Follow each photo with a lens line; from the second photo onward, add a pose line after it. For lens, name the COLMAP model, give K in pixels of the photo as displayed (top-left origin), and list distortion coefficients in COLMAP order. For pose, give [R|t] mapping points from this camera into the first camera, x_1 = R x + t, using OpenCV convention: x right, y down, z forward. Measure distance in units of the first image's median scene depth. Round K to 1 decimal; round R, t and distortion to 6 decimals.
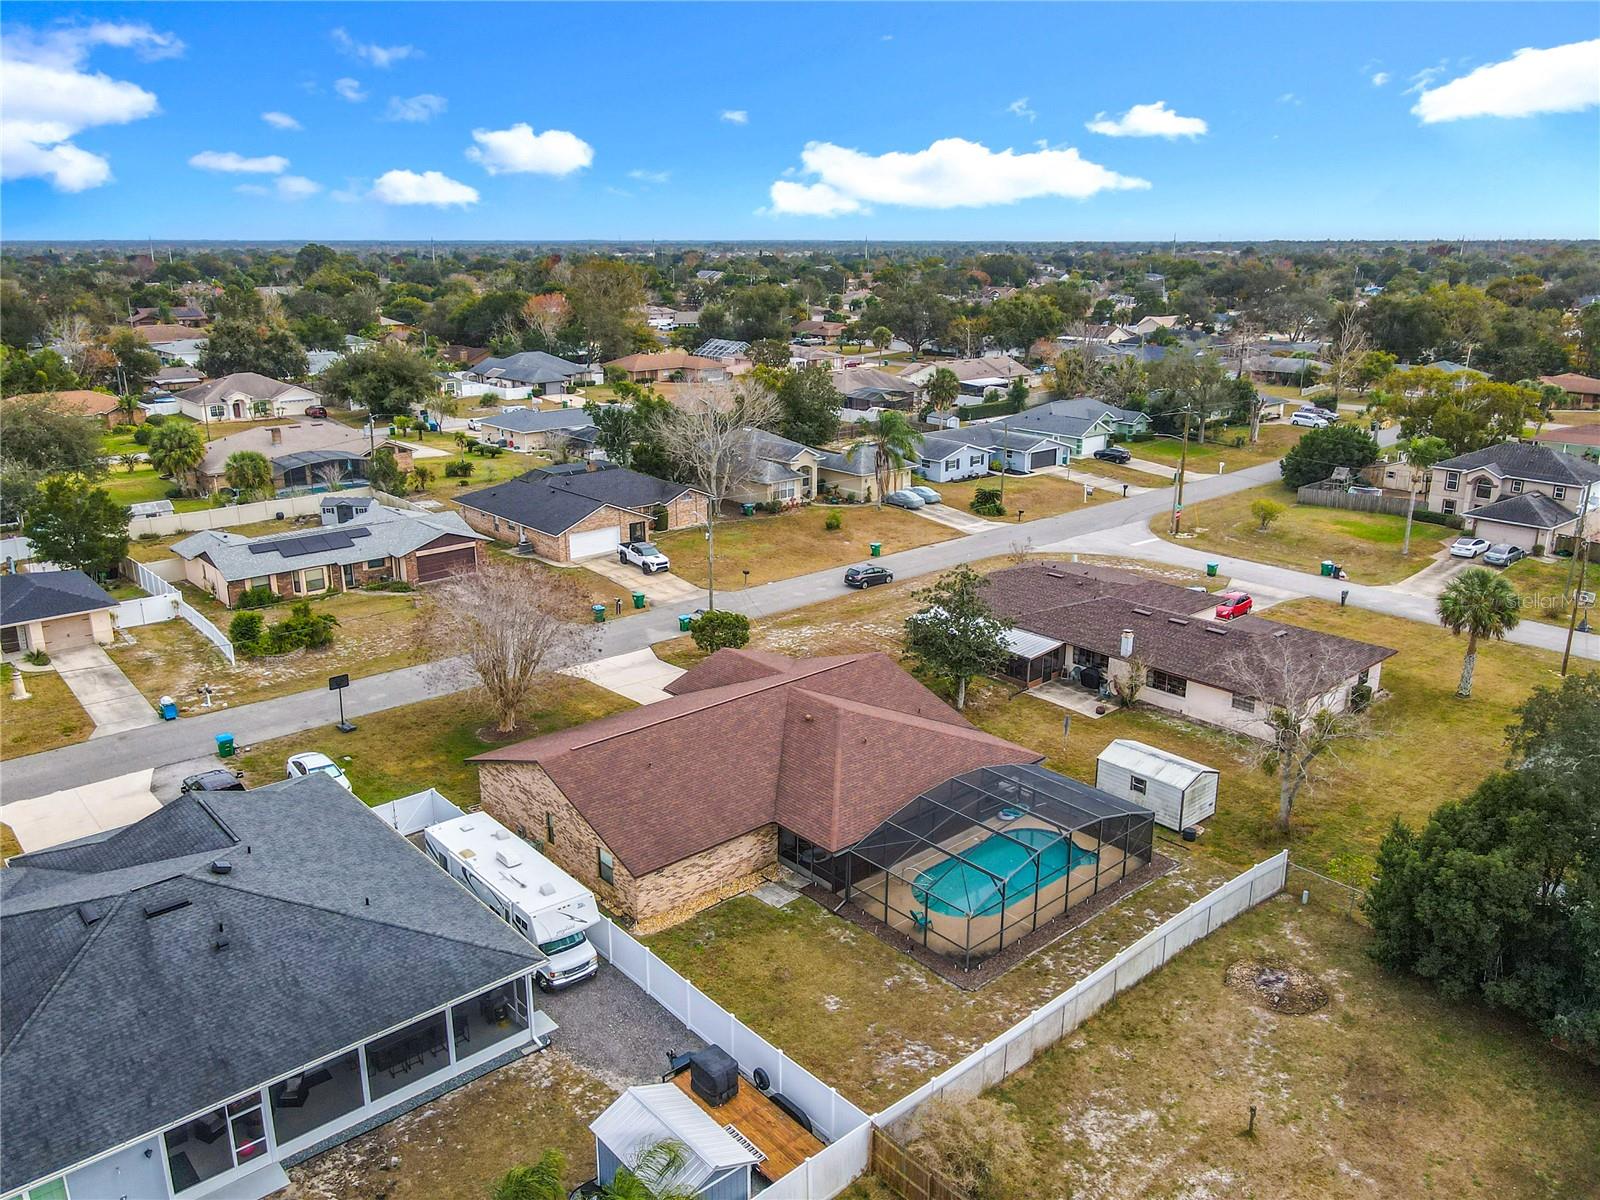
lens RADIAL K [[1193.5, 0, 816.1], [0, 1193.5, 611.3], [0, 0, 1]] dist [-0.002981, 0.004296]
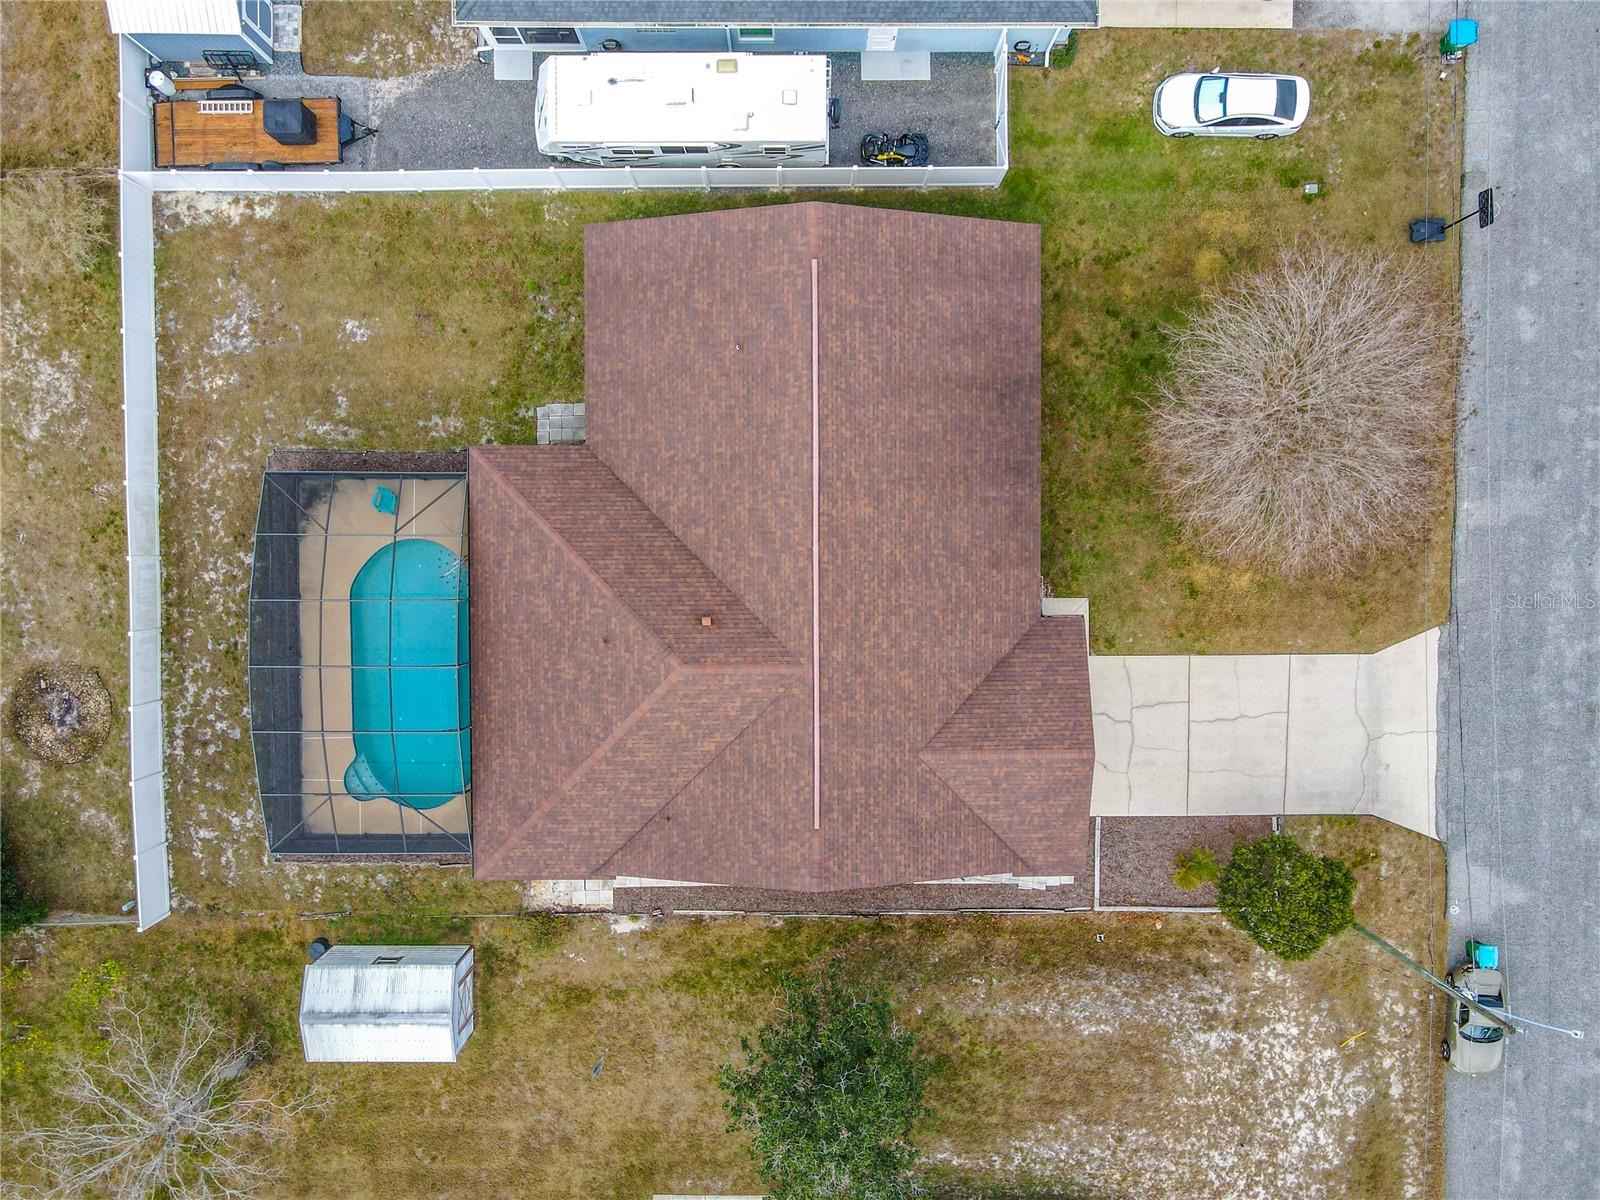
lens RADIAL K [[1189.1, 0, 797.2], [0, 1189.1, 593.3], [0, 0, 1]] dist [0.020419, 0.004933]
pose [[-0.668144, 0.743921, 0.012838, -0.064472], [-0.230723, -0.223564, 0.946988, -0.579314], [0.707355, 0.629762, 0.321012, 0.897969]]
